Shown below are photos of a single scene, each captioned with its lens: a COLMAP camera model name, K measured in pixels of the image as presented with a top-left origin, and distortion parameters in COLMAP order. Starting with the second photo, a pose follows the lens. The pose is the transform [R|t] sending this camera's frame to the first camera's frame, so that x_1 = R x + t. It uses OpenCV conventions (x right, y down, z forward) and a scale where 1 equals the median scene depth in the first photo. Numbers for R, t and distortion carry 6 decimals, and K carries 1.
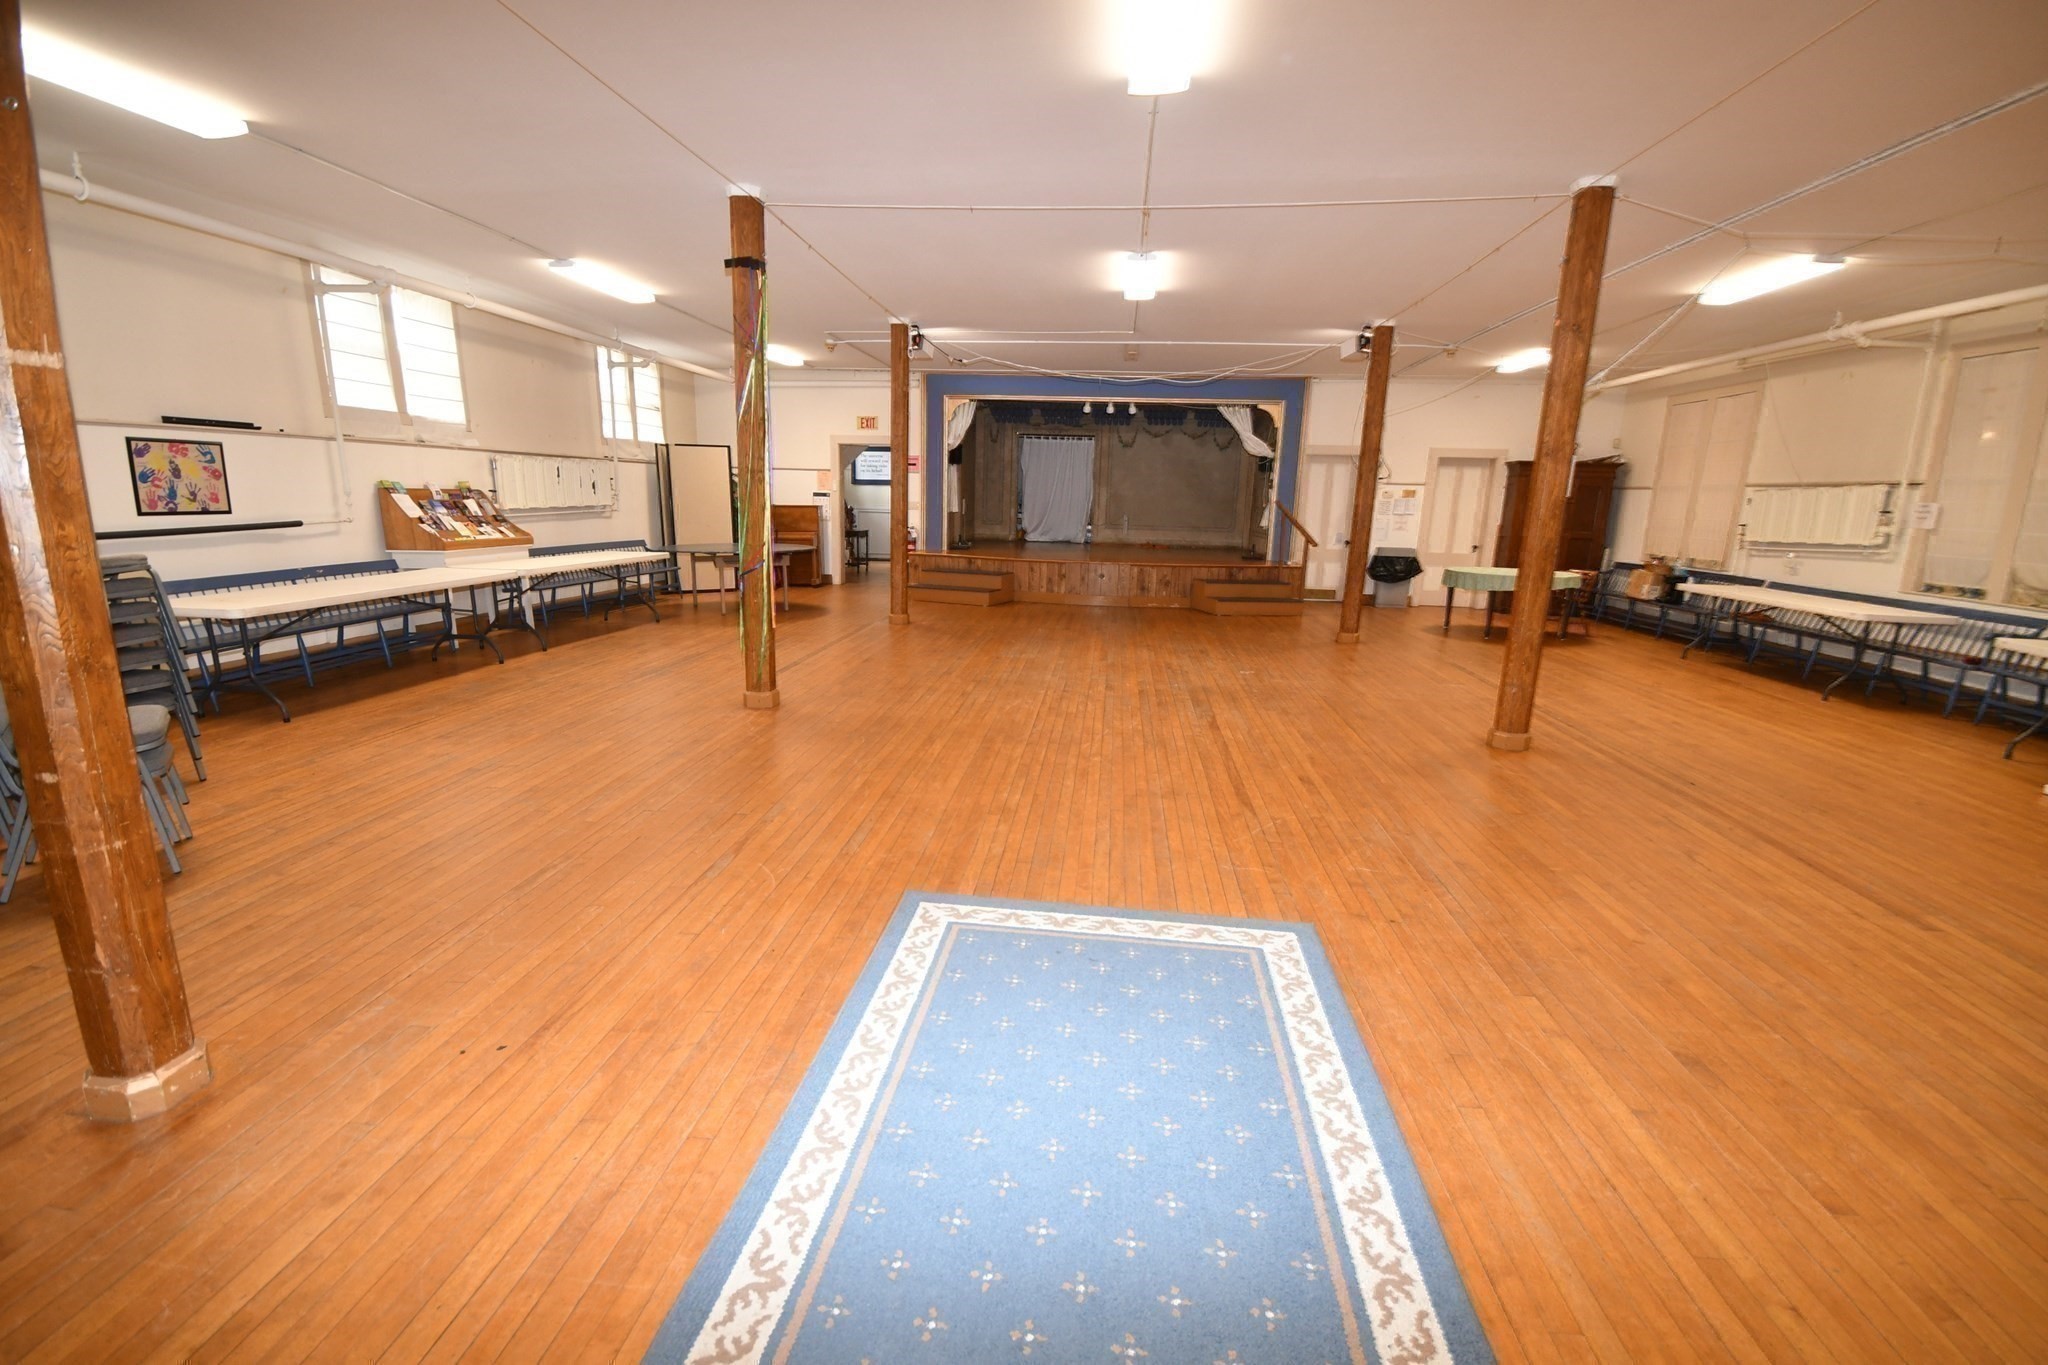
lens RADIAL K [[889.1, 0, 1024.0], [0, 889.1, 682.5], [0, 0, 1]] dist [-0.000012, -0.000049]
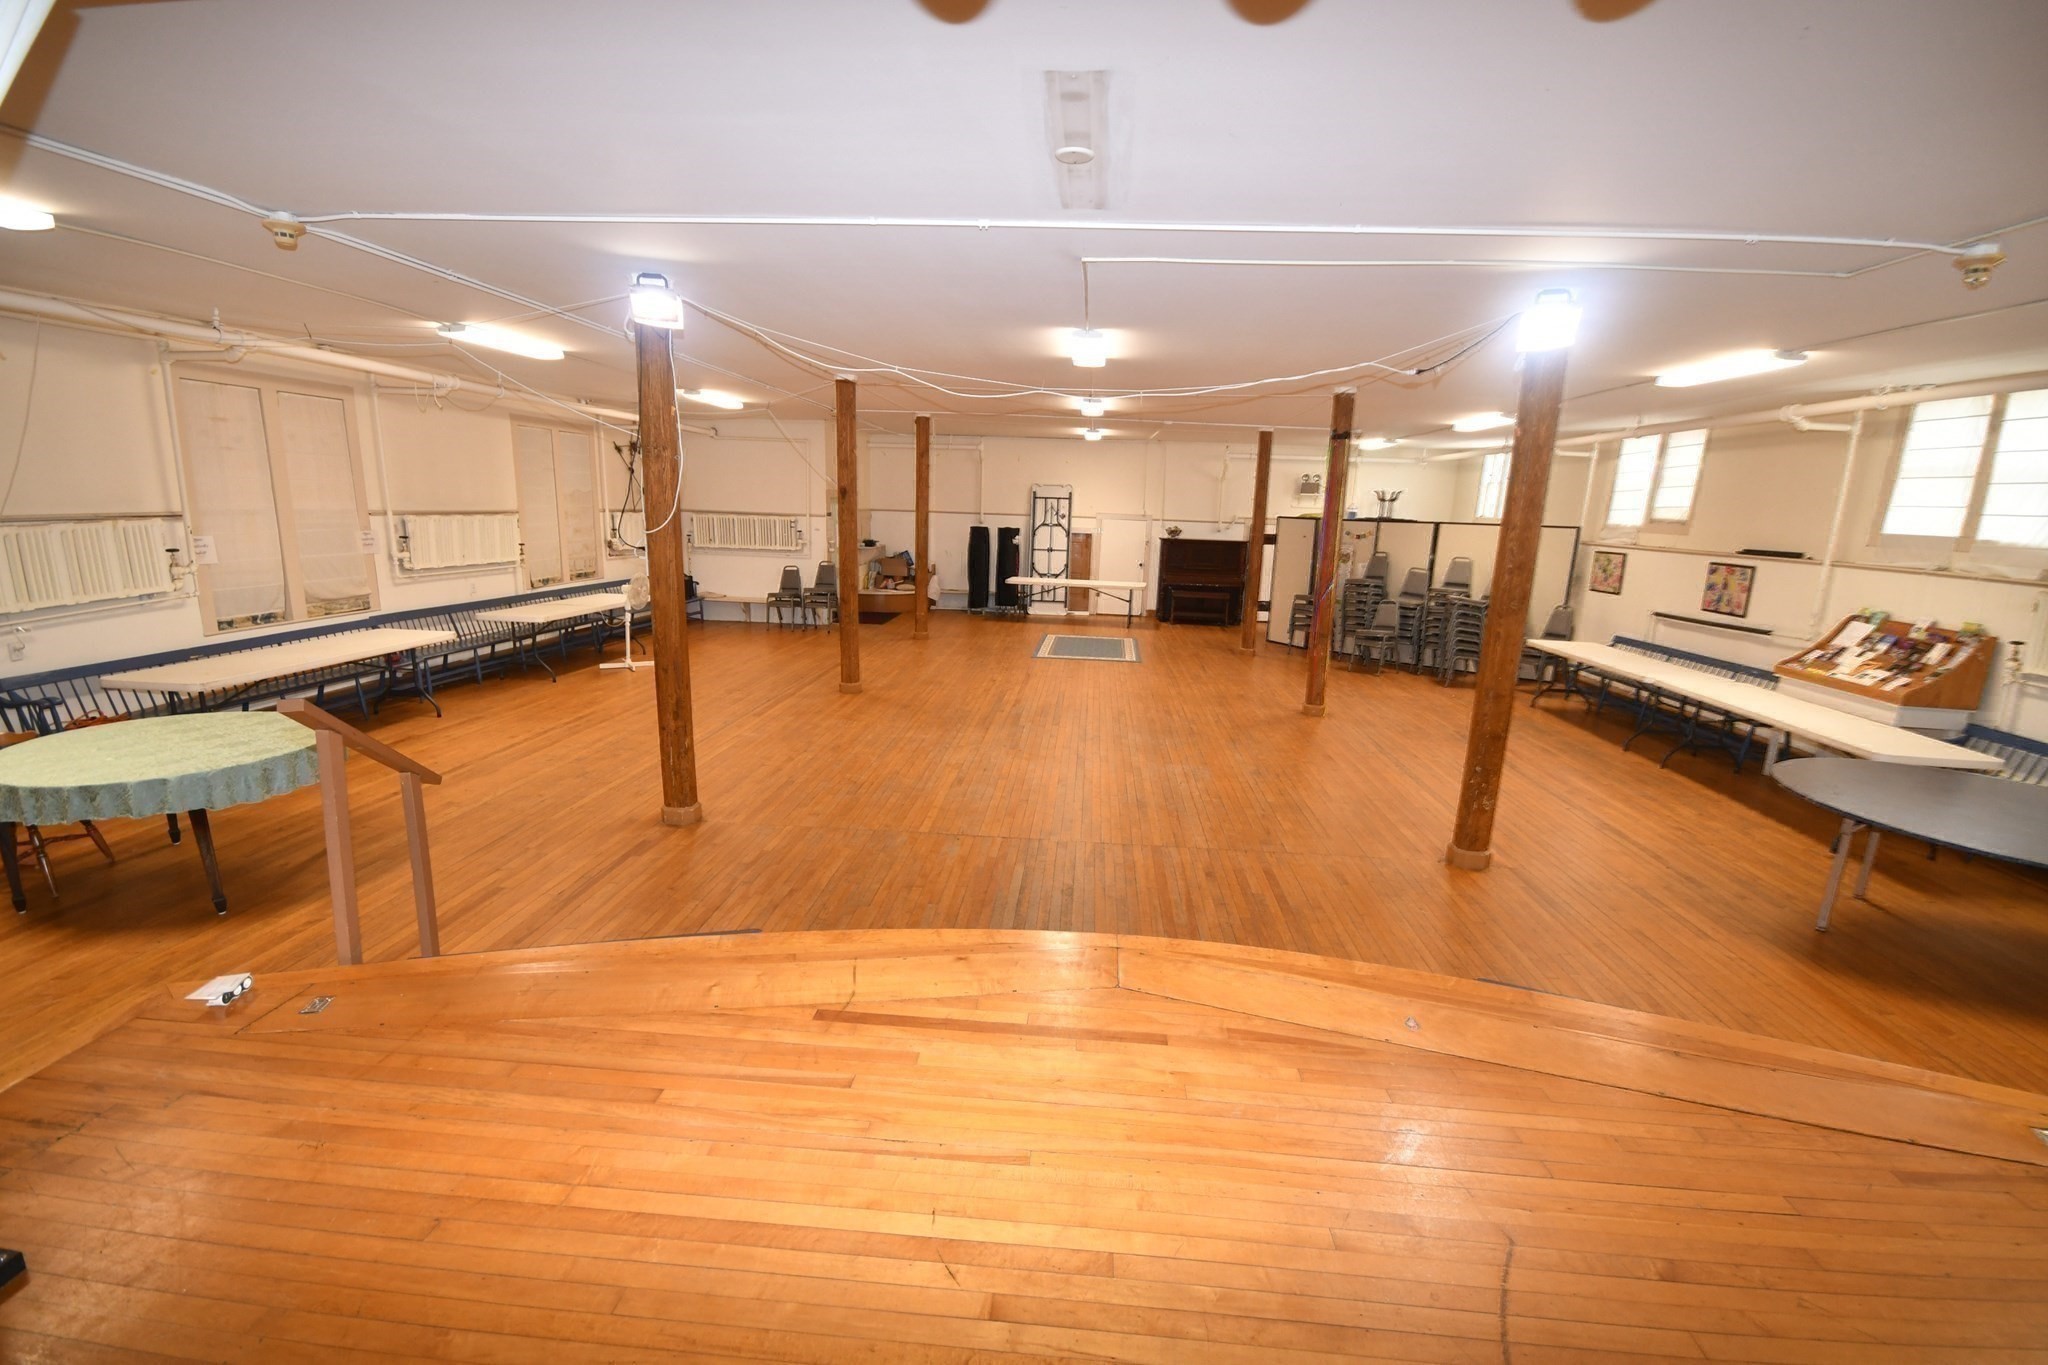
lens RADIAL K [[889.1, 0, 1024.0], [0, 889.1, 682.5], [0, 0, 1]] dist [-0.000012, -0.000049]
pose [[-0.997129, -0.049617, -0.057208, 0.242194], [-0.068575, 0.912108, 0.404174, -0.522401], [0.032126, 0.406937, -0.912891, 2.045626]]
